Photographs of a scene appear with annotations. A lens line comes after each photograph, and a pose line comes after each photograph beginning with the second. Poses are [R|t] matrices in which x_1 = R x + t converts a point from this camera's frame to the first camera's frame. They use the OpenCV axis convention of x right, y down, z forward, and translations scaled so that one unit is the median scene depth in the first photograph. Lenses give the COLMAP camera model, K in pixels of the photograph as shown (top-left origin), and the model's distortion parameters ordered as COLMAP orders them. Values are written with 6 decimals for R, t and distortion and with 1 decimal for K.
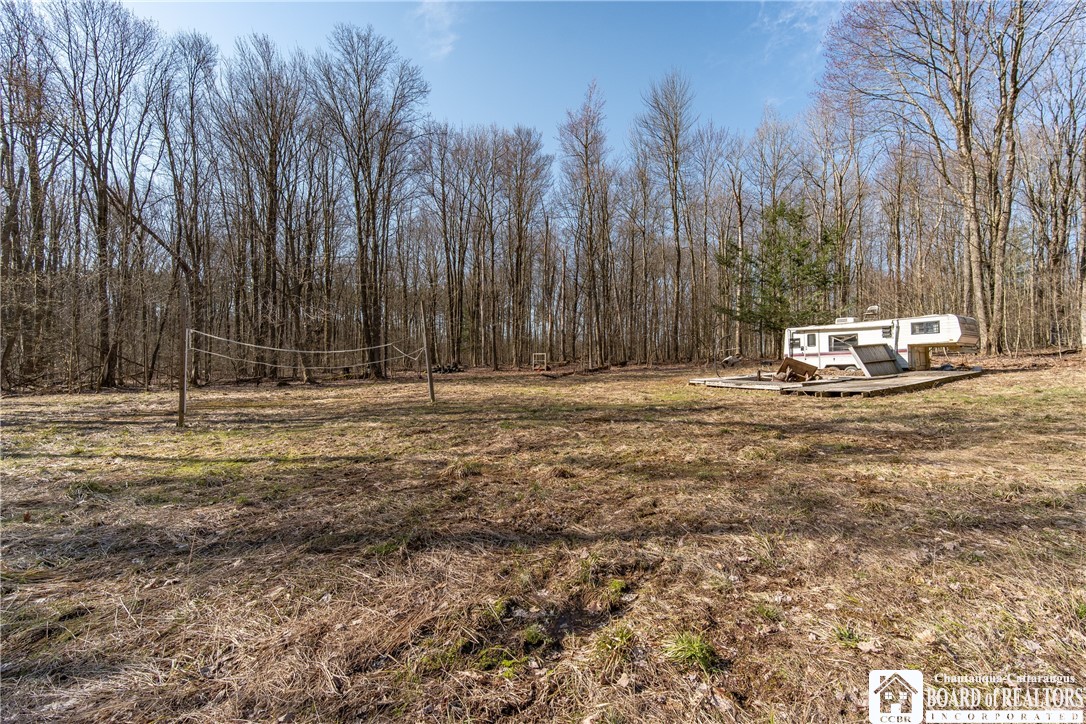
lens RADIAL K [[468.8, 0, 543.0], [0, 468.8, 362.0], [0, 0, 1]] dist [0.001774, 0.000469]
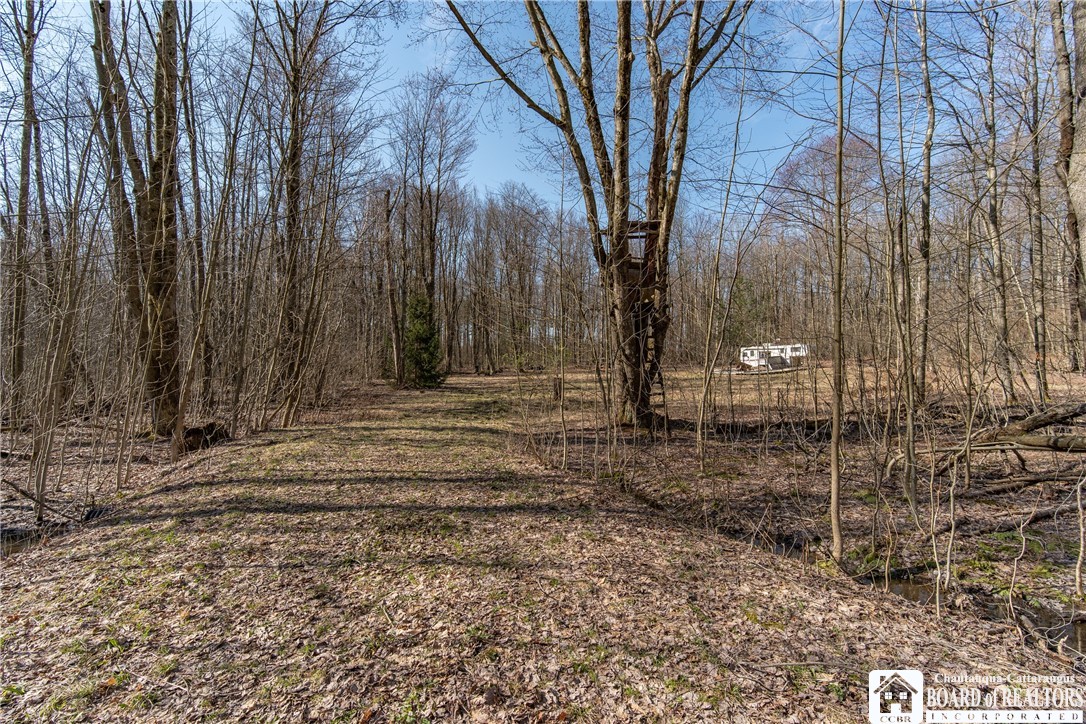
lens RADIAL K [[468.8, 0, 543.0], [0, 468.8, 362.0], [0, 0, 1]] dist [0.001774, 0.000469]
pose [[0.999996, 0.002018, -0.002078, -0.411688], [-0.002015, 0.999997, 0.001287, -0.009872], [0.002080, -0.001283, 0.999997, -1.248332]]
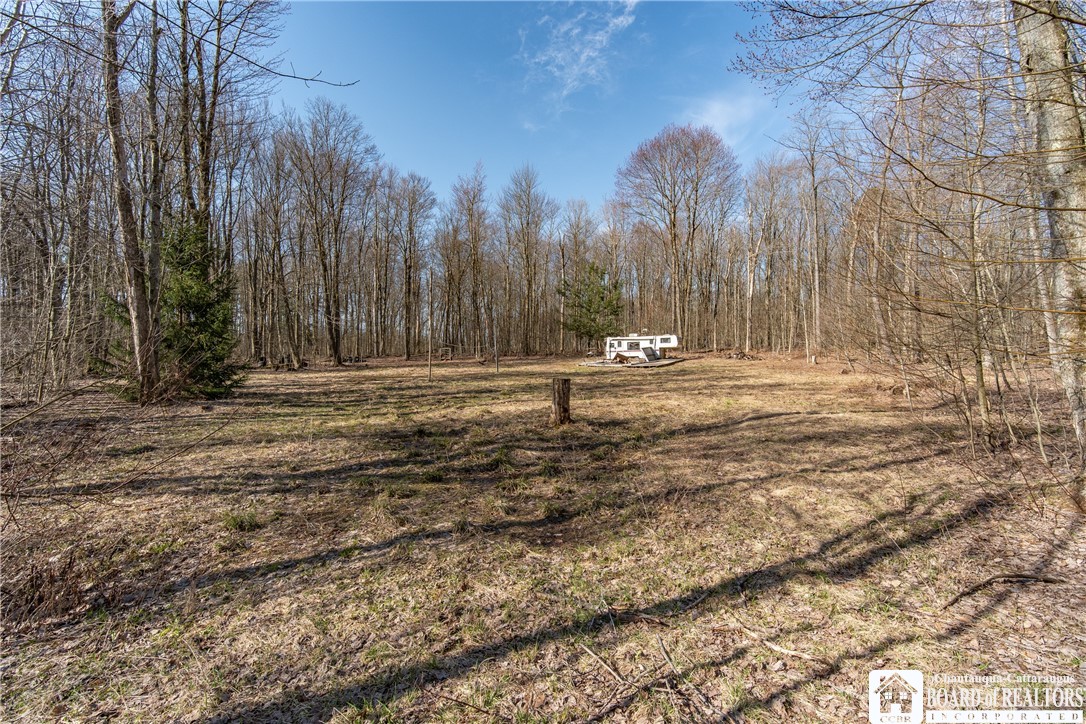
lens RADIAL K [[444.1, 0, 543.0], [0, 444.1, 362.0], [0, 0, 1]] dist [-0.000790, -0.000042]
pose [[0.885784, -0.002483, 0.464092, -0.667999], [-0.006488, 0.999822, 0.017731, -0.001651], [-0.464053, -0.018716, 0.885610, -0.596529]]
